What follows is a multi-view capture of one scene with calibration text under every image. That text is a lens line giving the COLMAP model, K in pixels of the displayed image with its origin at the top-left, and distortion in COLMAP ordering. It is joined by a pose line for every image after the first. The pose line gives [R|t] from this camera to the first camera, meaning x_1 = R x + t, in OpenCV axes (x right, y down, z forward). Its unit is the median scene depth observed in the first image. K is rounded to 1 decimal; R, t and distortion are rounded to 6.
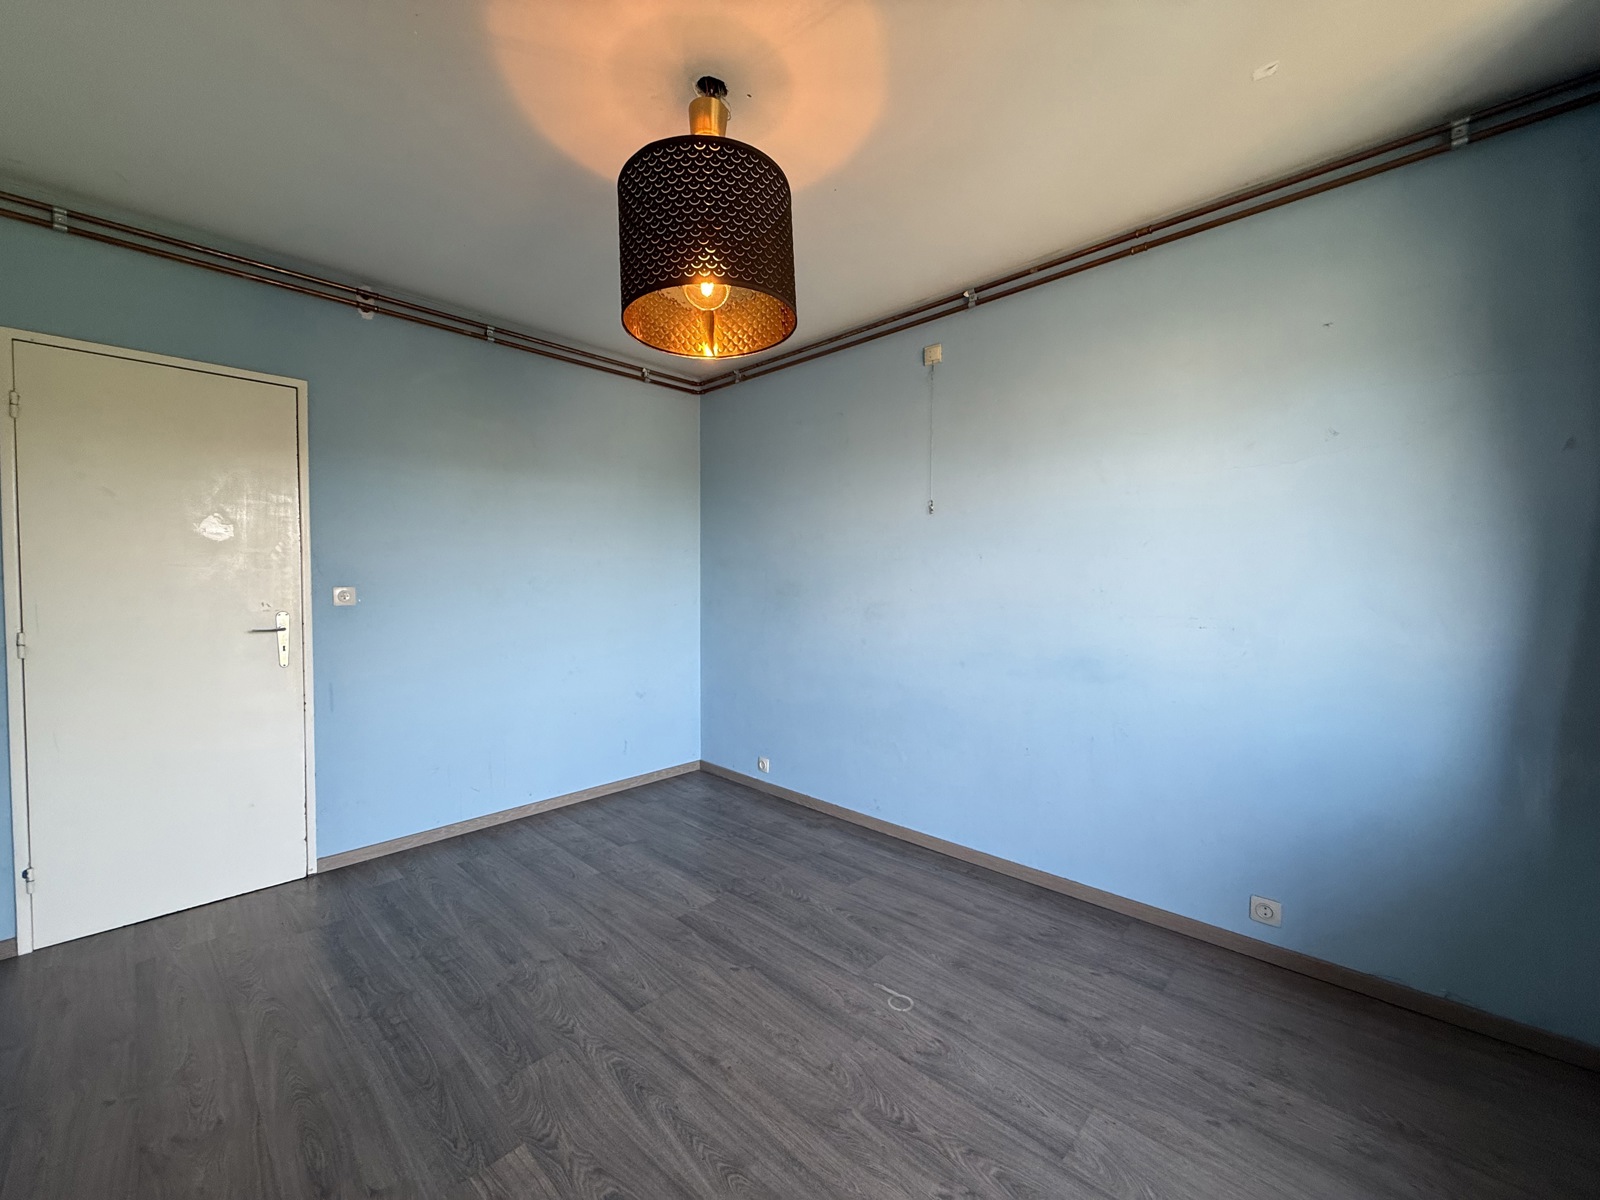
lens RADIAL K [[630.3, 0, 794.4], [0, 630.3, 600.4], [0, 0, 1]] dist [0.000452, 0.000220]
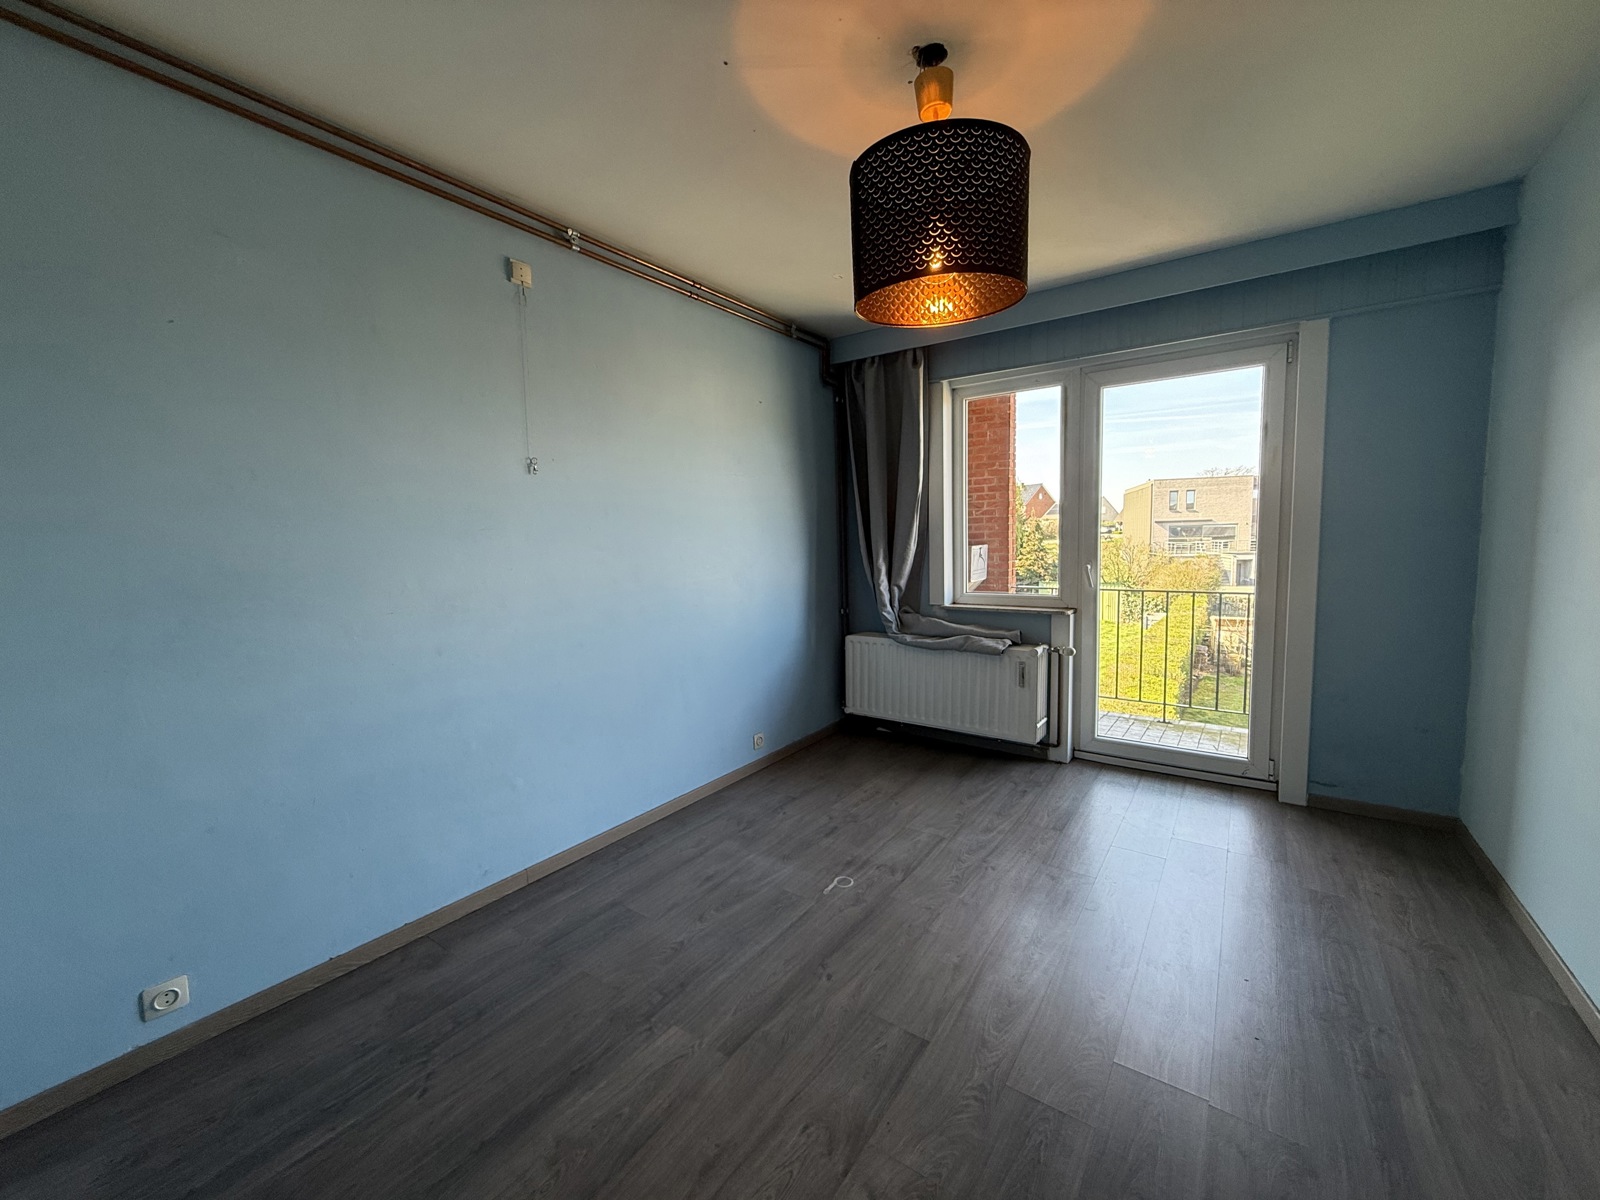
lens RADIAL K [[630.3, 0, 794.4], [0, 630.3, 600.4], [0, 0, 1]] dist [0.000452, 0.000220]
pose [[-0.131541, -0.095906, 0.986661, -0.896124], [0.056603, 0.992959, 0.104065, -0.055447], [-0.989693, 0.069537, -0.125186, 1.072572]]
